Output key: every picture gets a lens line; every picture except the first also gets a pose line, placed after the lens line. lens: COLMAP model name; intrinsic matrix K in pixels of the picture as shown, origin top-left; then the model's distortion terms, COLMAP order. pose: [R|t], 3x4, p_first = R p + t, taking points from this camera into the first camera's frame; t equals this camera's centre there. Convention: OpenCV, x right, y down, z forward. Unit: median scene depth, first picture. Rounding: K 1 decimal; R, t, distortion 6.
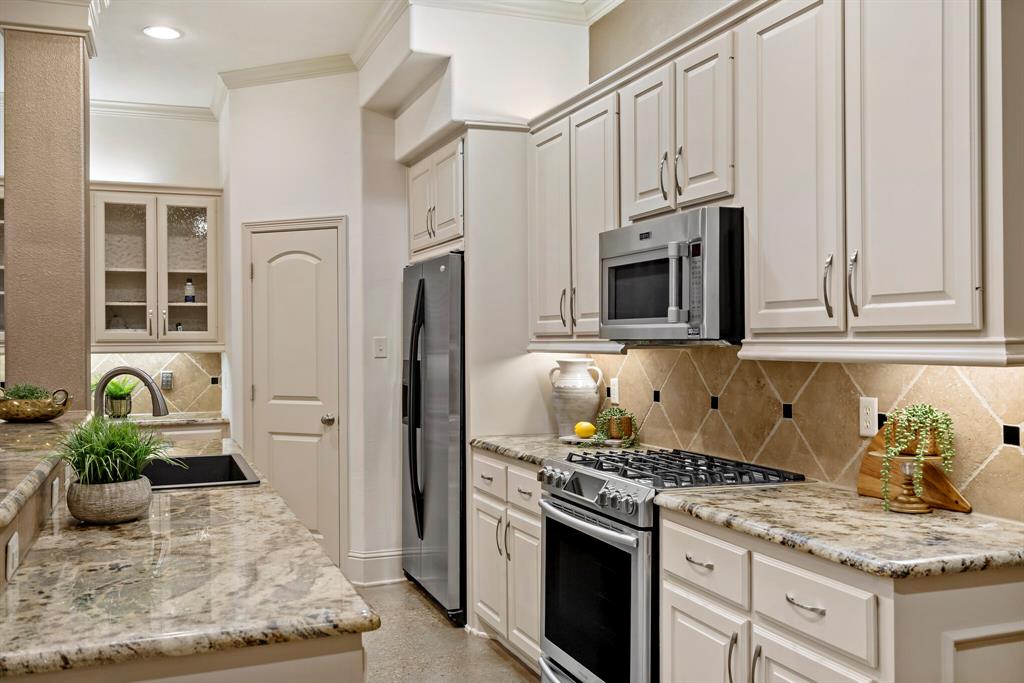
lens RADIAL K [[920.4, 0, 499.4], [0, 920.4, 353.4], [0, 0, 1]] dist [-0.000627, 0.014493]
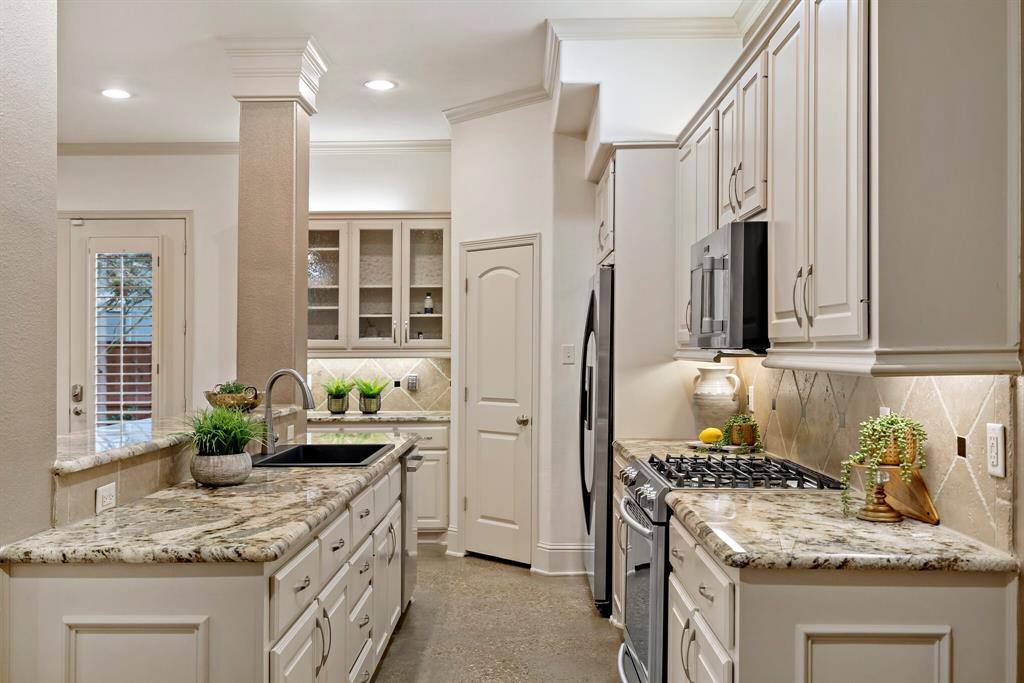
lens RADIAL K [[945.8, 0, 507.4], [0, 945.8, 351.7], [0, 0, 1]] dist [0.002158, 0.000000]
pose [[0.931282, 0.004202, -0.364274, 0.297921], [-0.007484, 0.999943, -0.007599, -0.001108], [0.364222, 0.009803, 0.931261, -0.076511]]
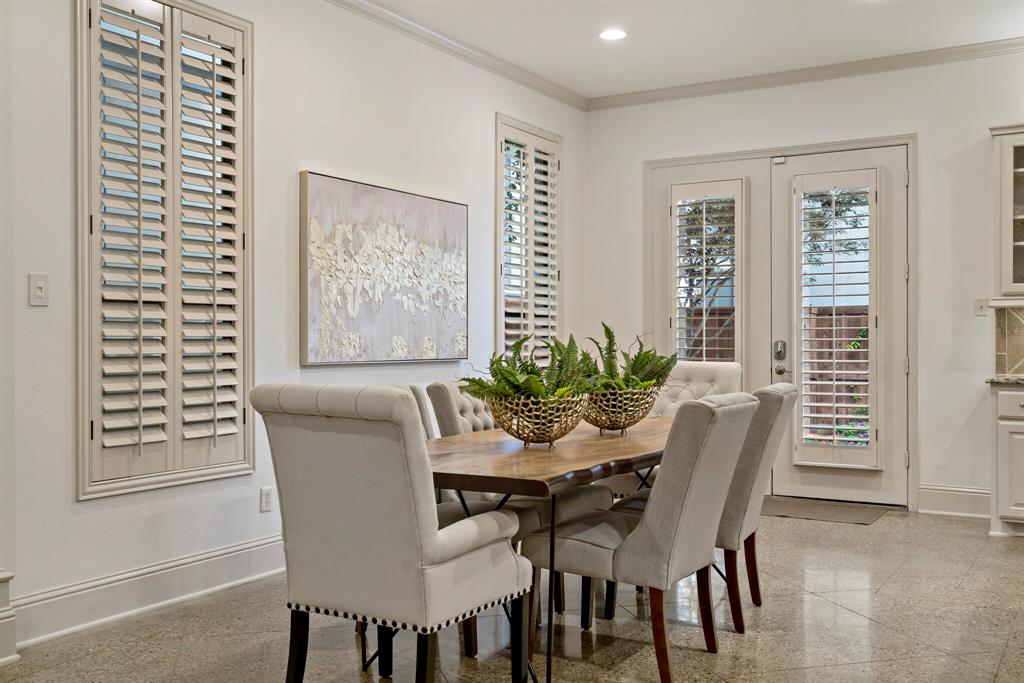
lens RADIAL K [[991.3, 0, 503.1], [0, 991.3, 338.2], [0, 0, 1]] dist [0.009092, 0.000000]
pose [[0.618711, 0.005299, -0.785601, -0.123293], [-0.009000, 0.999959, -0.000343, 0.062293], [0.785567, 0.007283, 0.618733, -0.129482]]
